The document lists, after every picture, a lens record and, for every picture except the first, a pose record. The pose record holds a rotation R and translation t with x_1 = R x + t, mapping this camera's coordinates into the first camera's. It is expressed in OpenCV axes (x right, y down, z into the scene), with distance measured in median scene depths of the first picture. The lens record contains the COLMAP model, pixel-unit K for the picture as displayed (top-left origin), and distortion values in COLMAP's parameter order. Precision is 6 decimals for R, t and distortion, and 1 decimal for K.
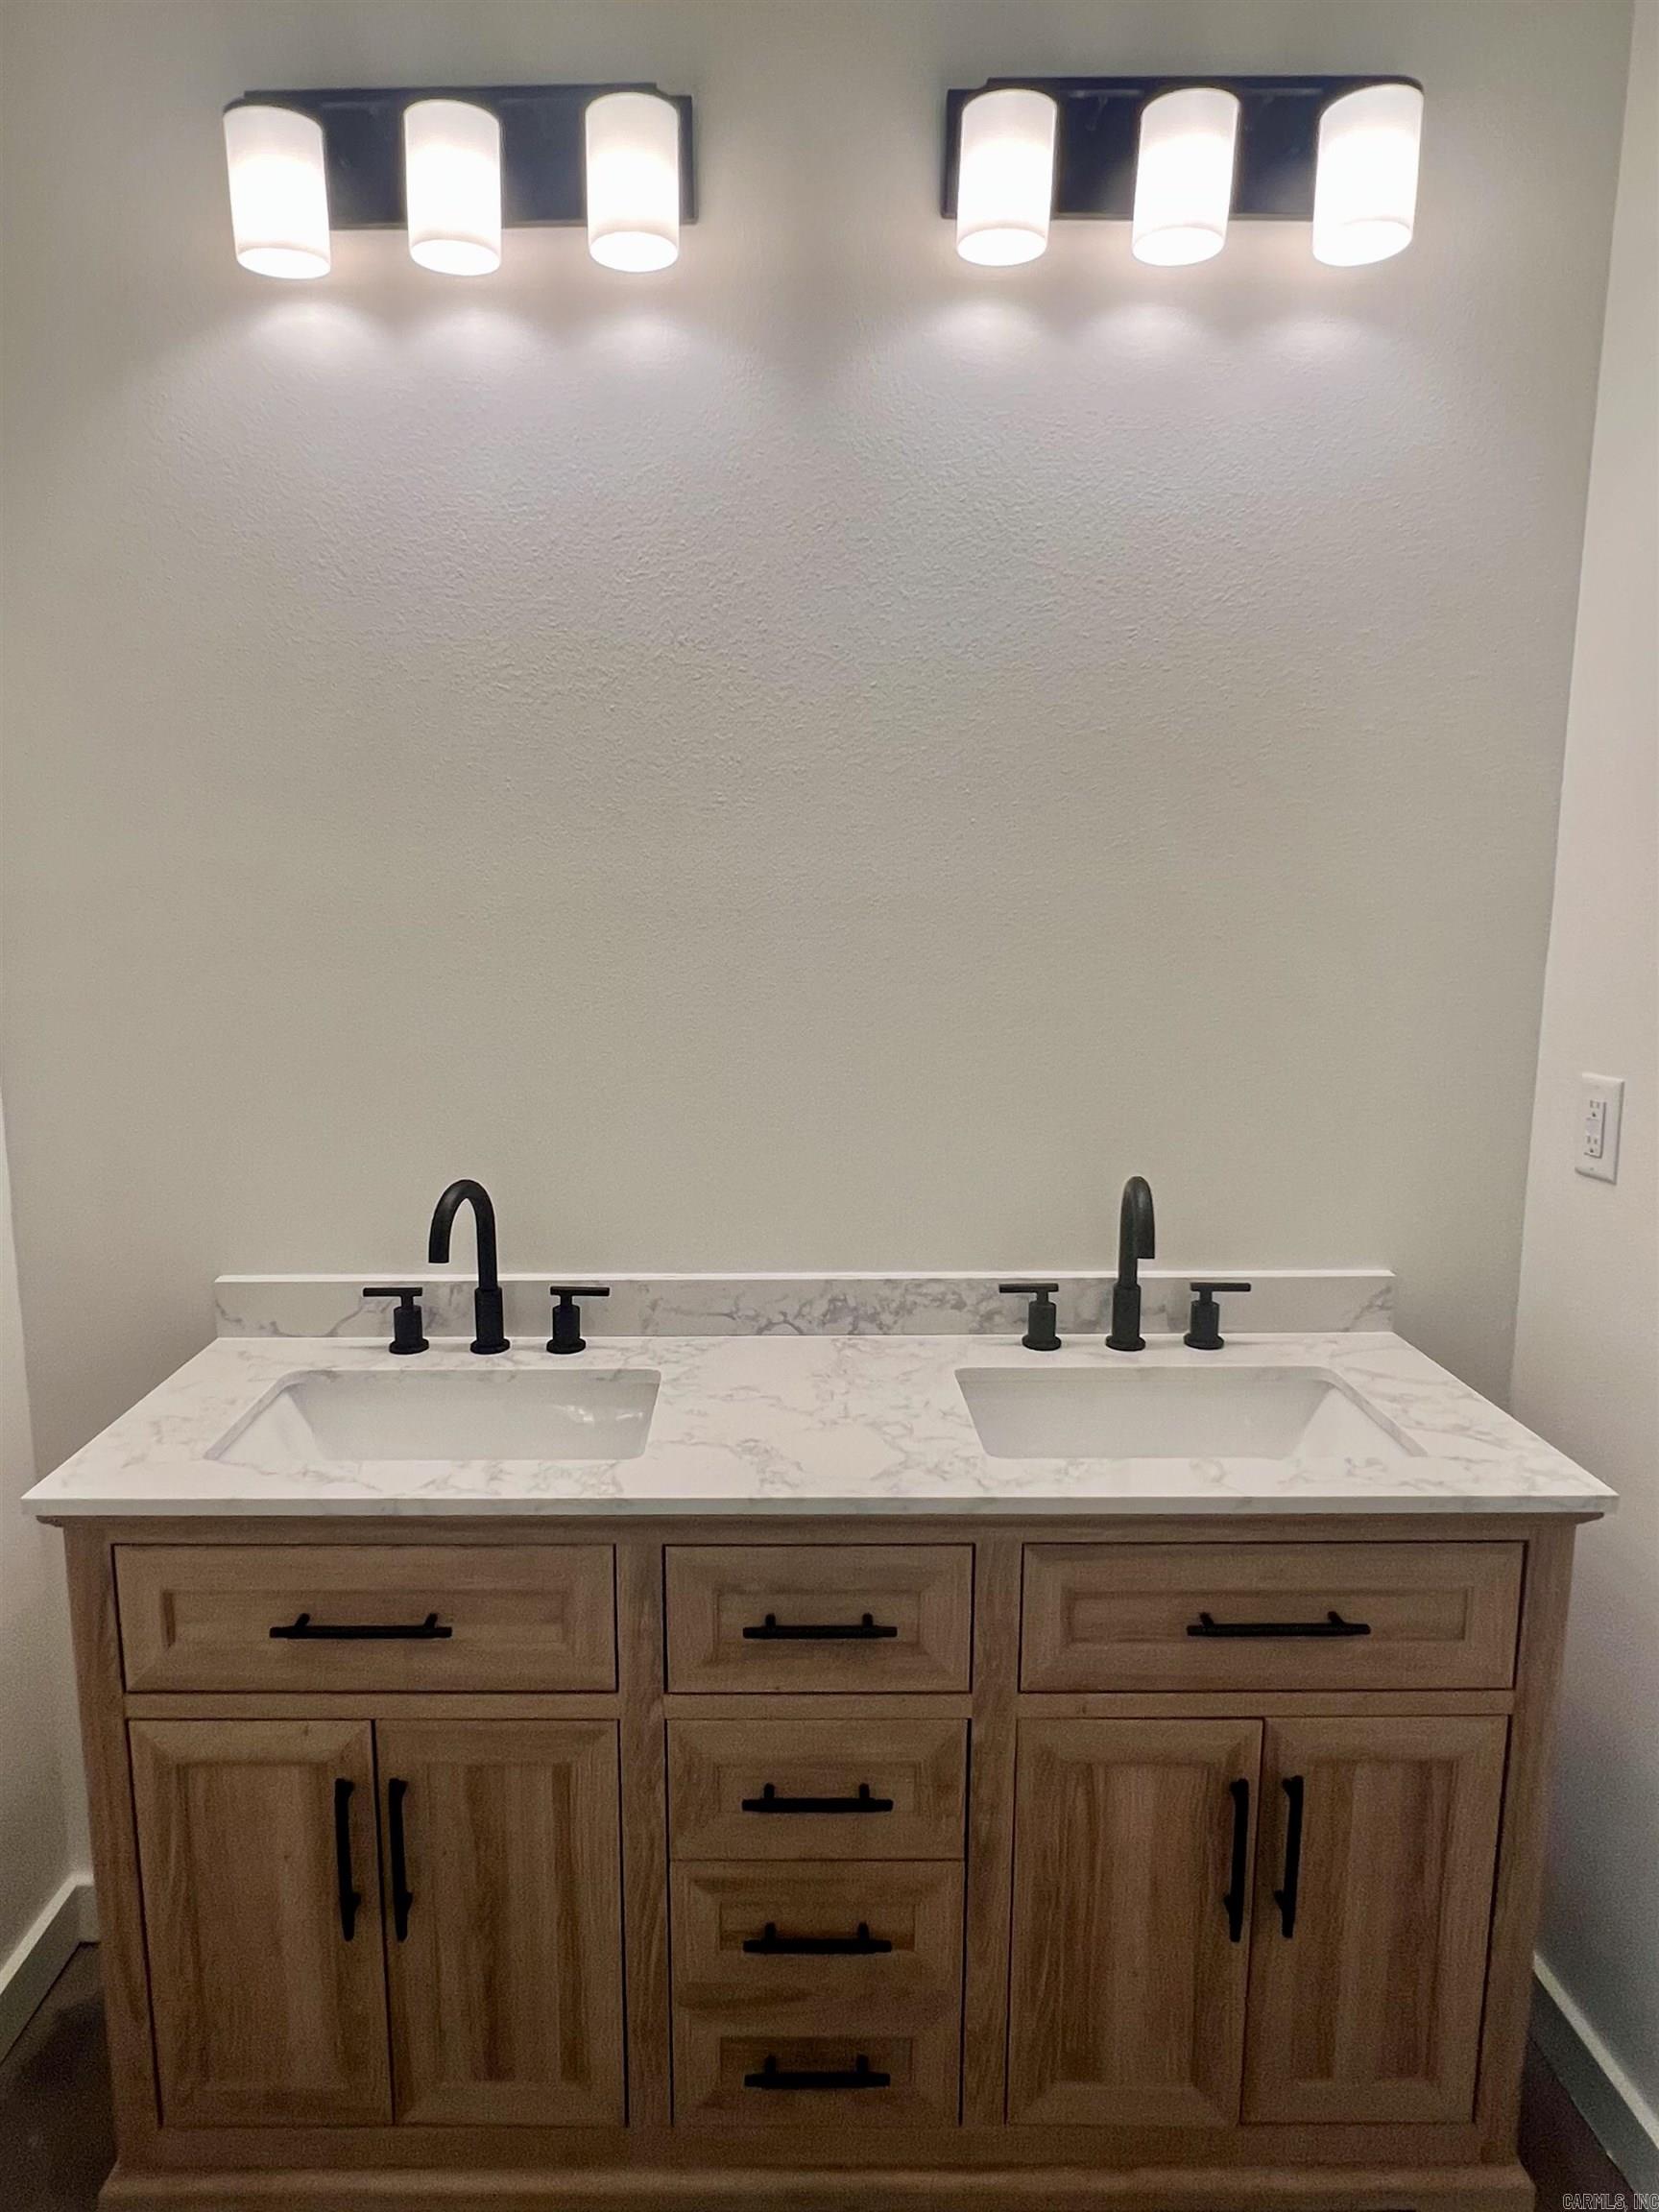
lens RADIAL K [[1350.4, 0, 770.3], [0, 1350.4, 1086.9], [0, 0, 1]] dist [0.000885, -0.002618]
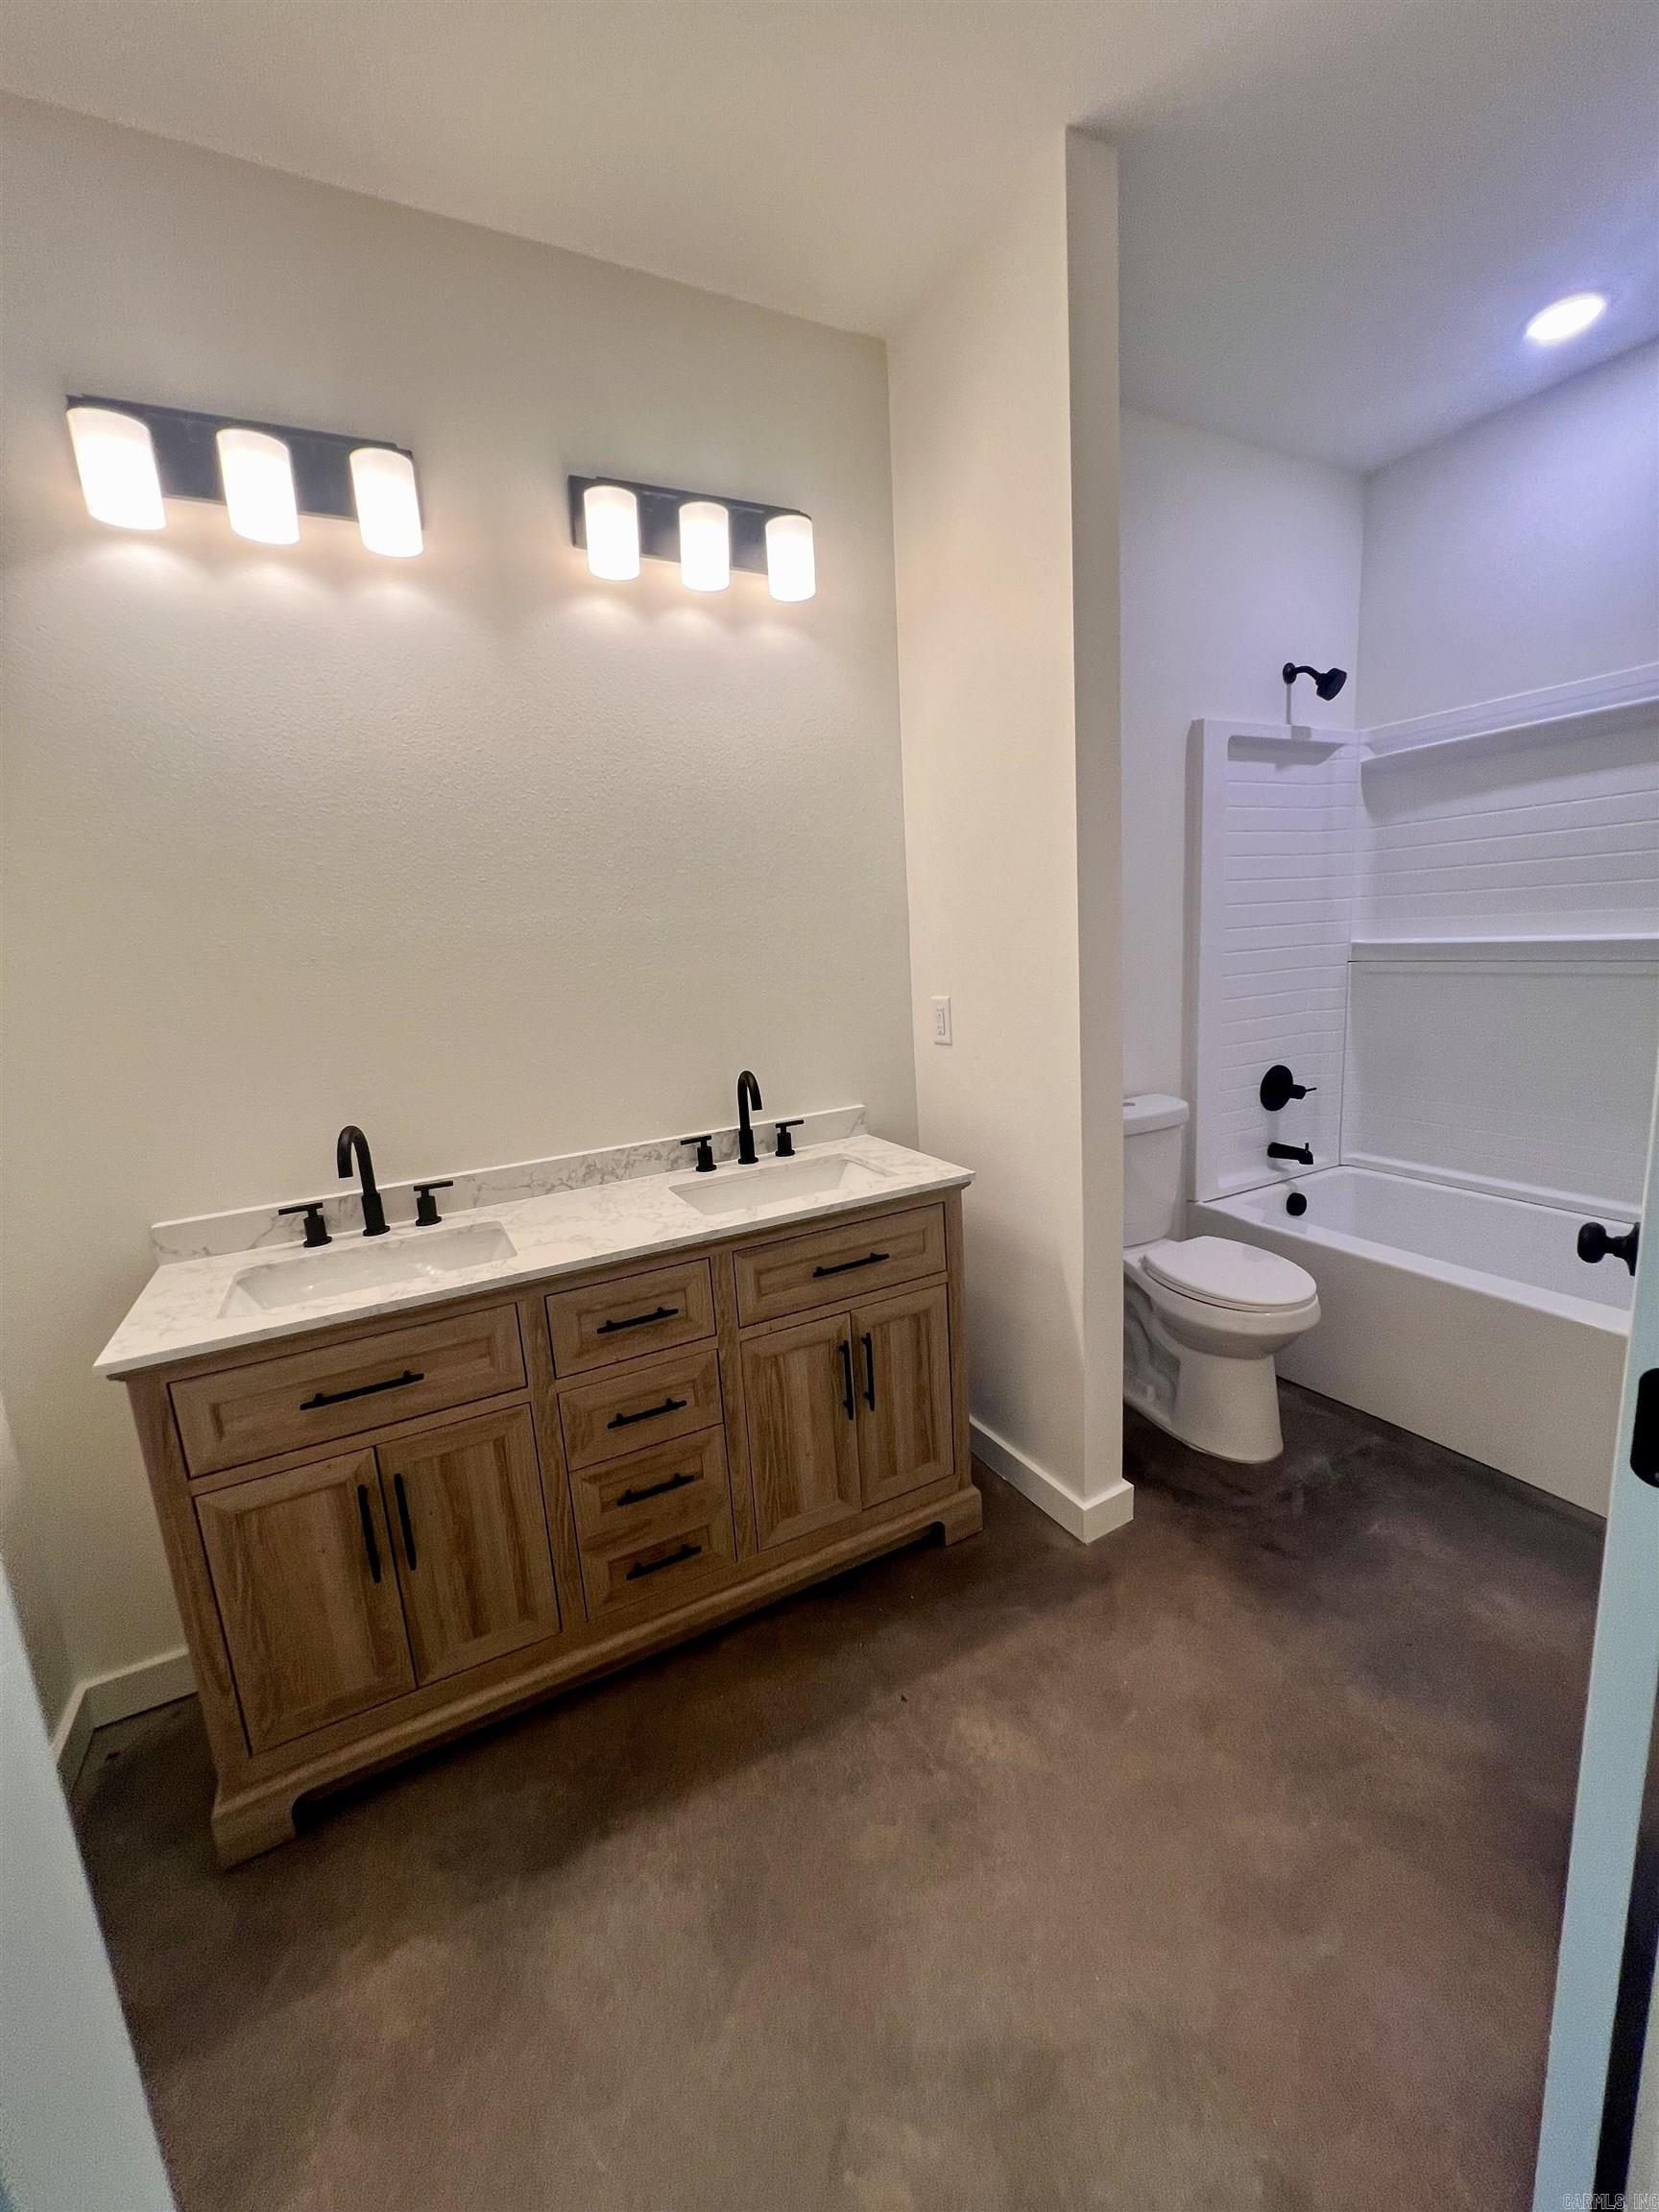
lens RADIAL K [[884.6, 0, 840.8], [0, 884.6, 1099.6], [0, 0, 1]] dist [0.002564, -0.000712]
pose [[0.880183, -0.141048, 0.453193, -0.209065], [0.130286, 0.989946, 0.055065, 0.063236], [-0.456403, 0.010577, 0.889710, -0.203152]]
